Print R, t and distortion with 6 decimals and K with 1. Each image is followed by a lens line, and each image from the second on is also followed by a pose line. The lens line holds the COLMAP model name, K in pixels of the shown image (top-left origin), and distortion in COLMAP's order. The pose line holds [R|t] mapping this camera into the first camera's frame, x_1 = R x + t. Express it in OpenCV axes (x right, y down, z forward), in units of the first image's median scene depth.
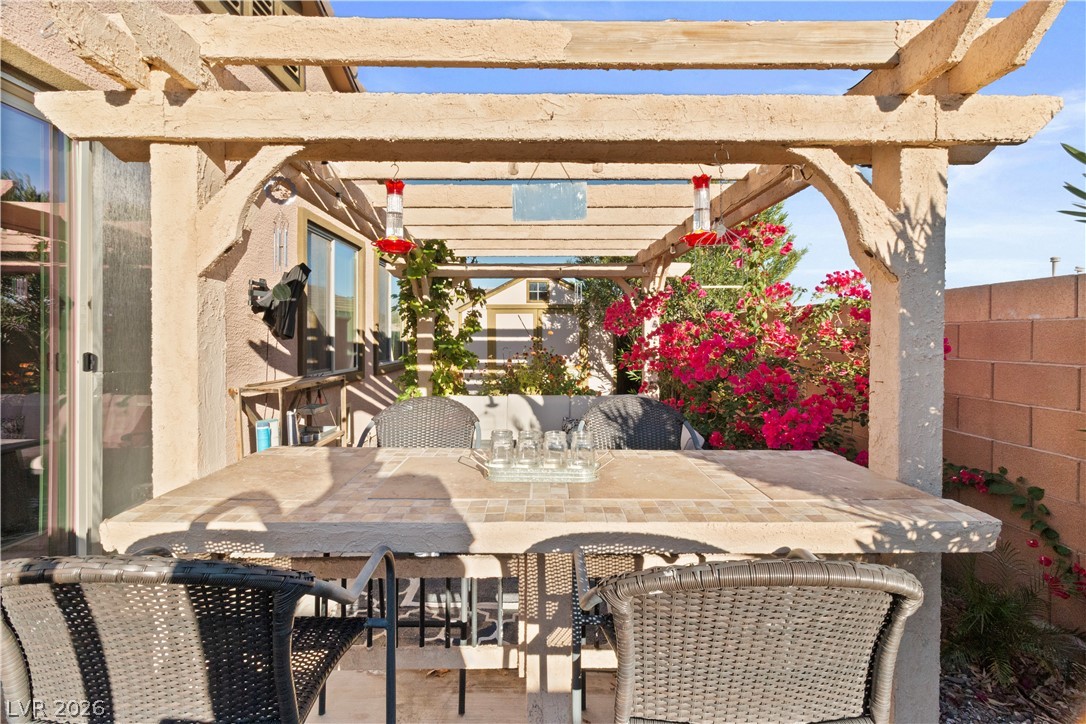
lens RADIAL K [[503.0, 0, 542.9], [0, 503.0, 339.8], [0, 0, 1]] dist [0.001750, 0.000285]
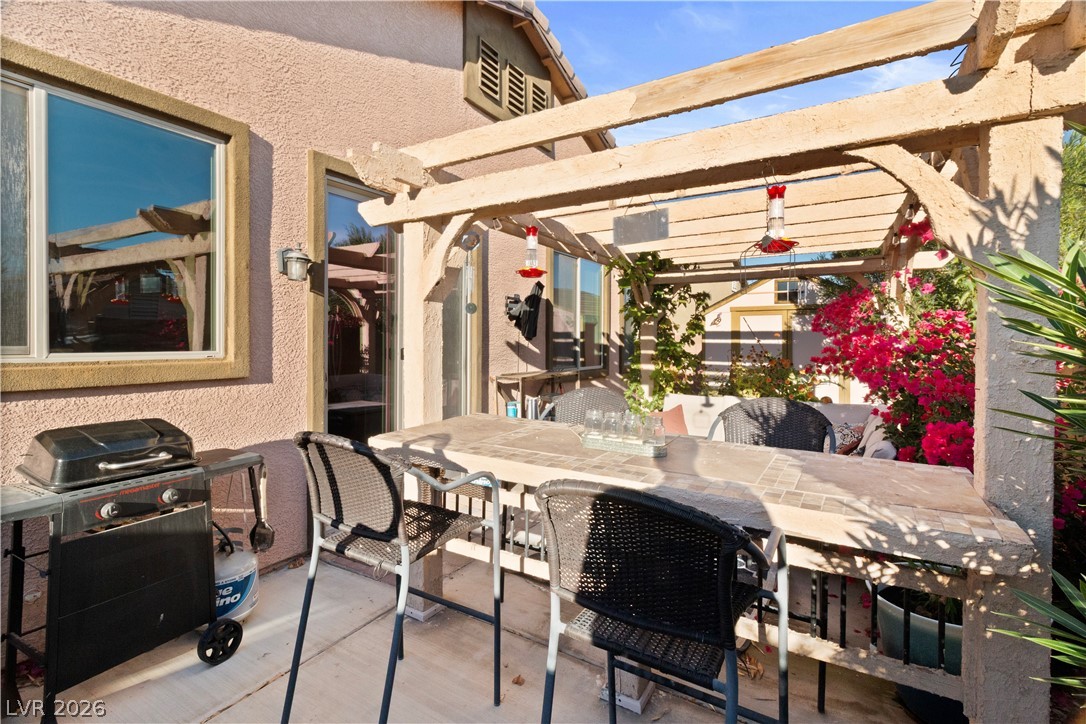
lens RADIAL K [[500.6, 0, 545.9], [0, 500.6, 341.6], [0, 0, 1]] dist [0.000822, 0.000365]
pose [[0.847136, 0.004938, -0.531354, 0.222023], [-0.006148, 0.999981, -0.000508, 0.002379], [0.531341, 0.003697, 0.847150, -0.072708]]
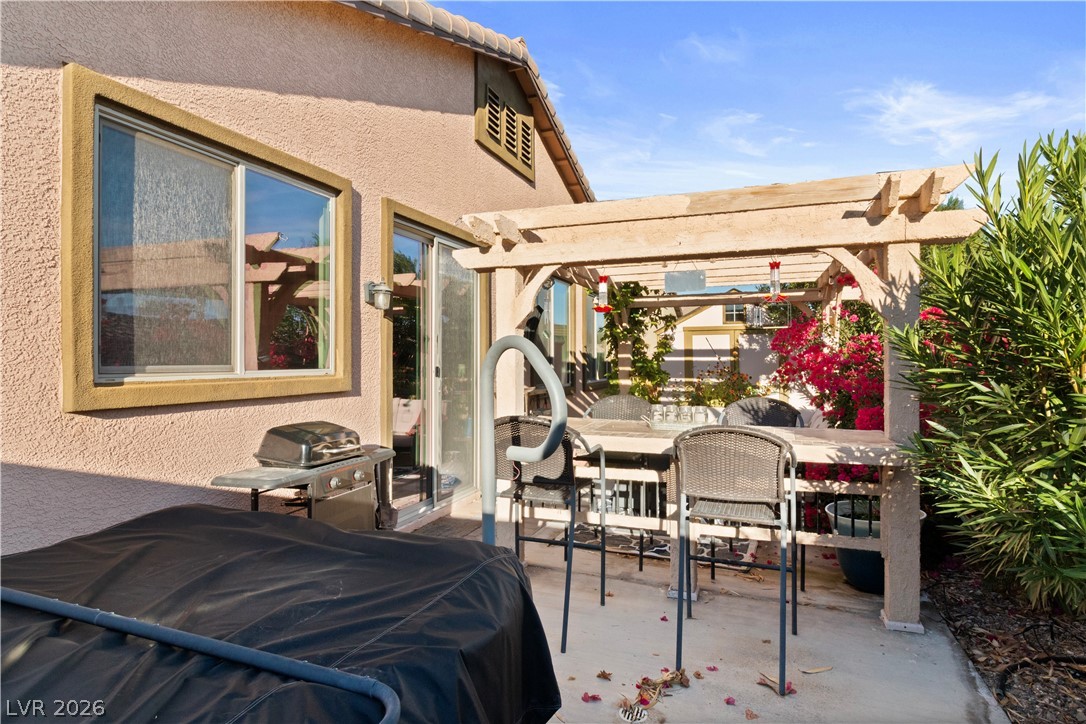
lens RADIAL K [[592.0, 0, 543.7], [0, 592.0, 351.4], [0, 0, 1]] dist [0.002438, 0.000062]
pose [[0.929470, -0.009502, -0.368777, 0.154539], [0.002907, 0.999826, -0.018437, 0.008576], [0.368887, 0.016065, 0.929335, -0.558874]]
